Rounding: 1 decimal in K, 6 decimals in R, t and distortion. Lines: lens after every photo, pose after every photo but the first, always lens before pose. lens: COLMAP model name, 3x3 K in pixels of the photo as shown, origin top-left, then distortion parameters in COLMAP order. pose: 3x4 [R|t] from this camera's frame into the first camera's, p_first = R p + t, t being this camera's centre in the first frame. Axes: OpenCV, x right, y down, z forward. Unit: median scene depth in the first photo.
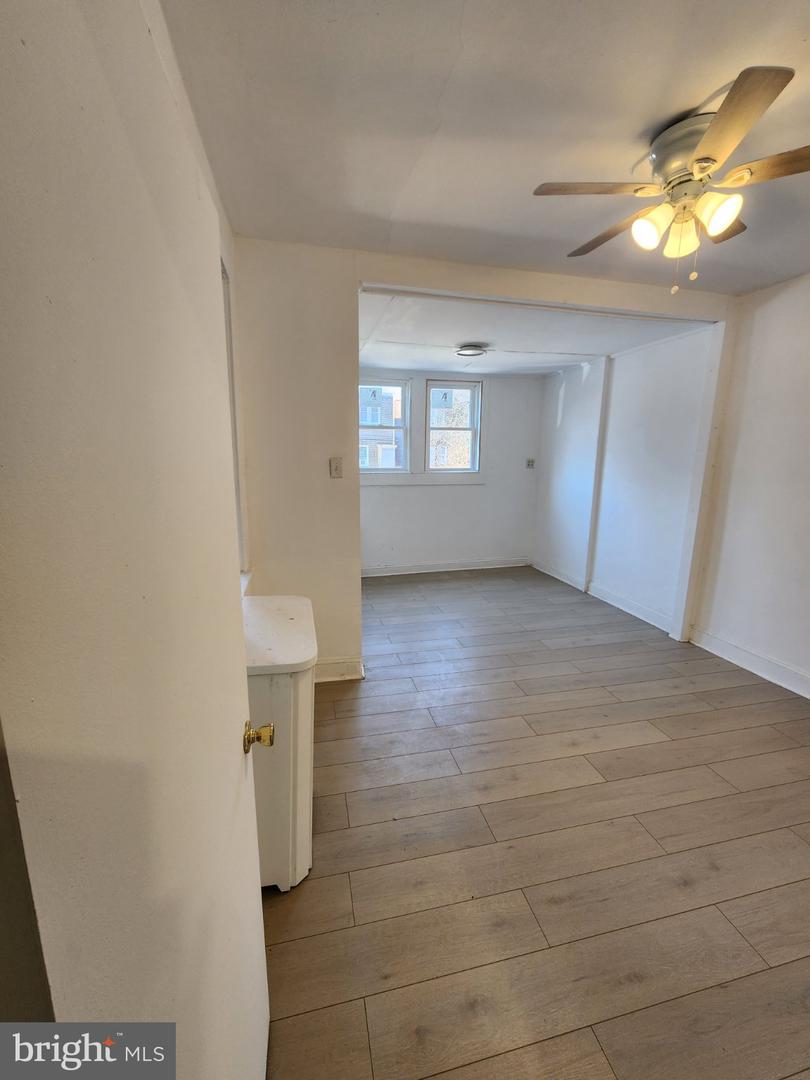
lens RADIAL K [[439.1, 0, 407.6], [0, 439.1, 543.7], [0, 0, 1]] dist [0.001897, 0.000218]
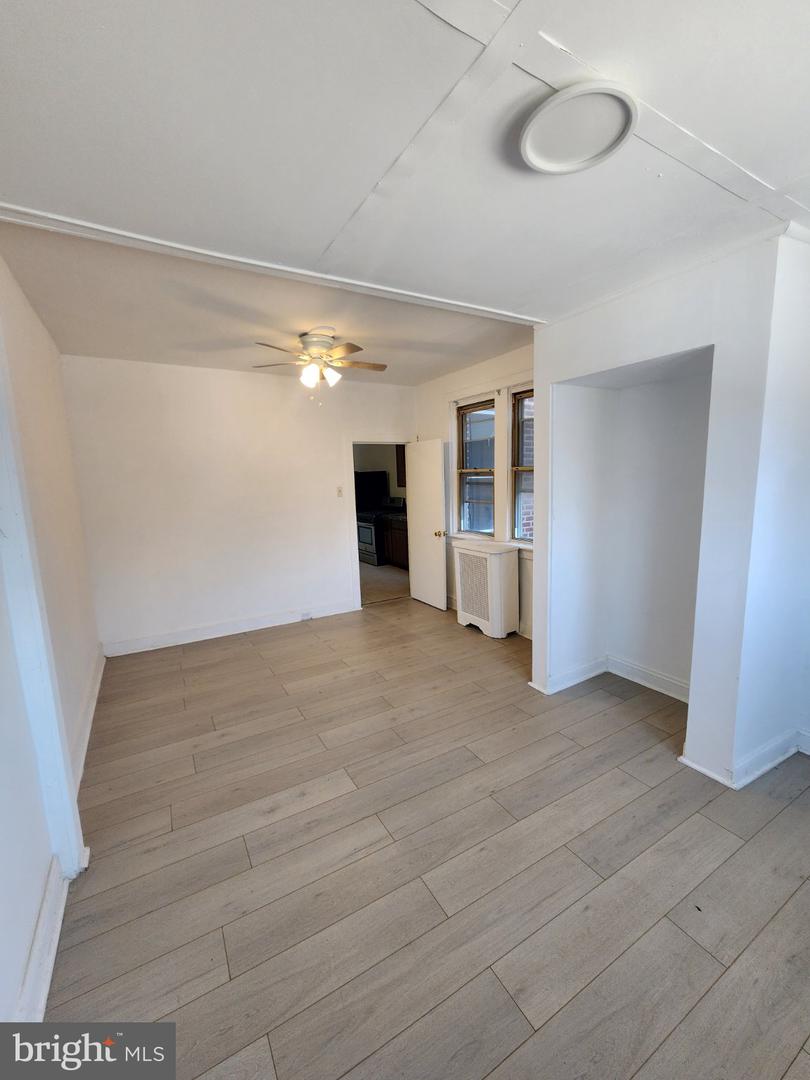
lens RADIAL K [[439.1, 0, 407.6], [0, 439.1, 543.7], [0, 0, 1]] dist [0.001897, 0.000218]
pose [[-0.955575, 0.063495, -0.287827, 0.481806], [-0.036396, 0.943629, 0.328997, -0.368501], [0.292491, 0.324857, -0.899398, 1.809965]]
